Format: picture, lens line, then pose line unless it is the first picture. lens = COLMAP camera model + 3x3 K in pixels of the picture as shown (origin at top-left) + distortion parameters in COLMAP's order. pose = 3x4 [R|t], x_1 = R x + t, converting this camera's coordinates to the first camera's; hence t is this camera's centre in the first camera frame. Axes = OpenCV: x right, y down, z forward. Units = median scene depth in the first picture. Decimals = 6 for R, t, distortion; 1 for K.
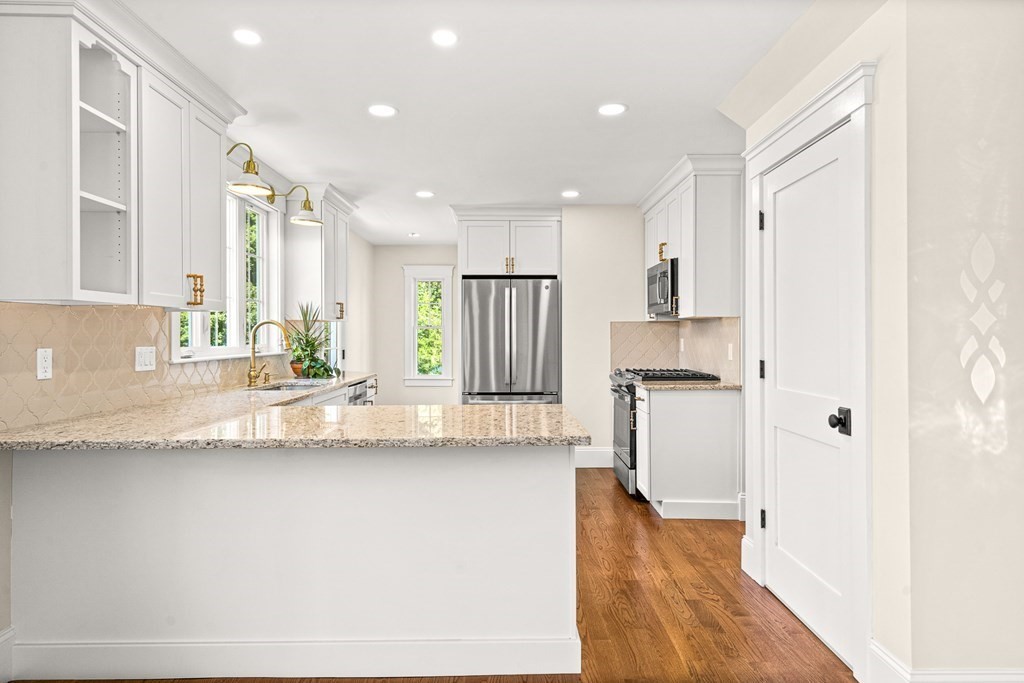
lens RADIAL K [[622.5, 0, 503.9], [0, 622.5, 331.4], [0, 0, 1]] dist [0.009235, 0.000045]
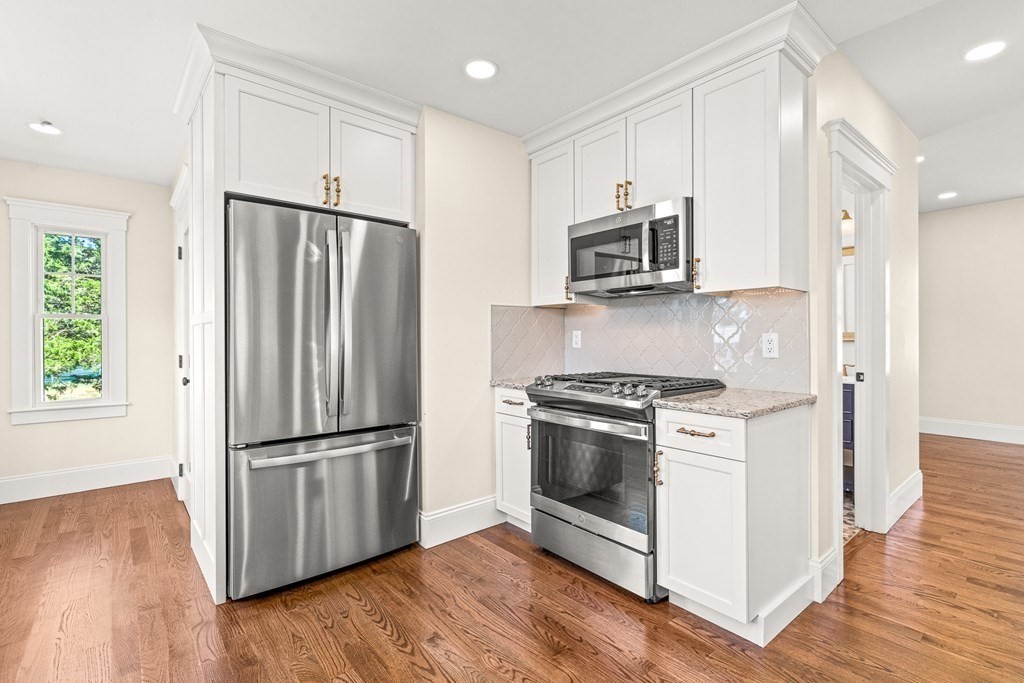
lens RADIAL K [[468.4, 0, 512.5], [0, 468.4, 336.1], [0, 0, 1]] dist [0.003243, -0.000447]
pose [[0.764027, 0.001237, 0.645184, -0.277906], [0.001209, 0.999994, -0.003349, 0.040406], [-0.645184, 0.003339, 0.764020, 1.272070]]
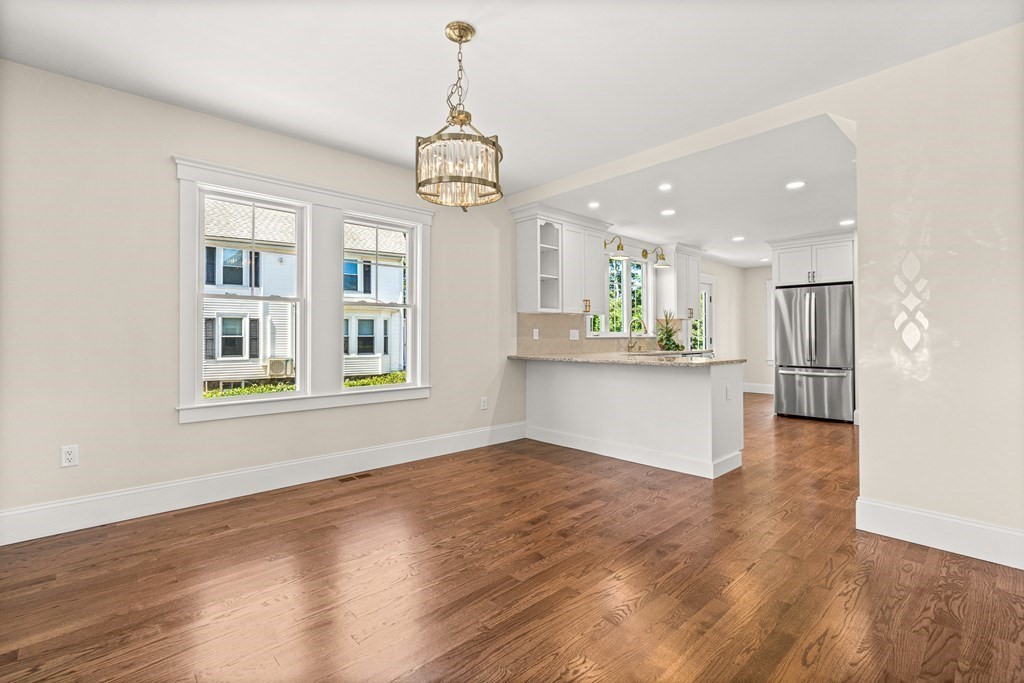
lens RADIAL K [[468.4, 0, 511.5], [0, 468.4, 333.6], [0, 0, 1]] dist [0.003243, -0.000447]
pose [[0.680495, -0.005203, -0.732734, 0.698012], [0.005075, 0.999984, -0.002387, 0.047959], [0.732735, -0.002095, 0.680511, -0.498587]]
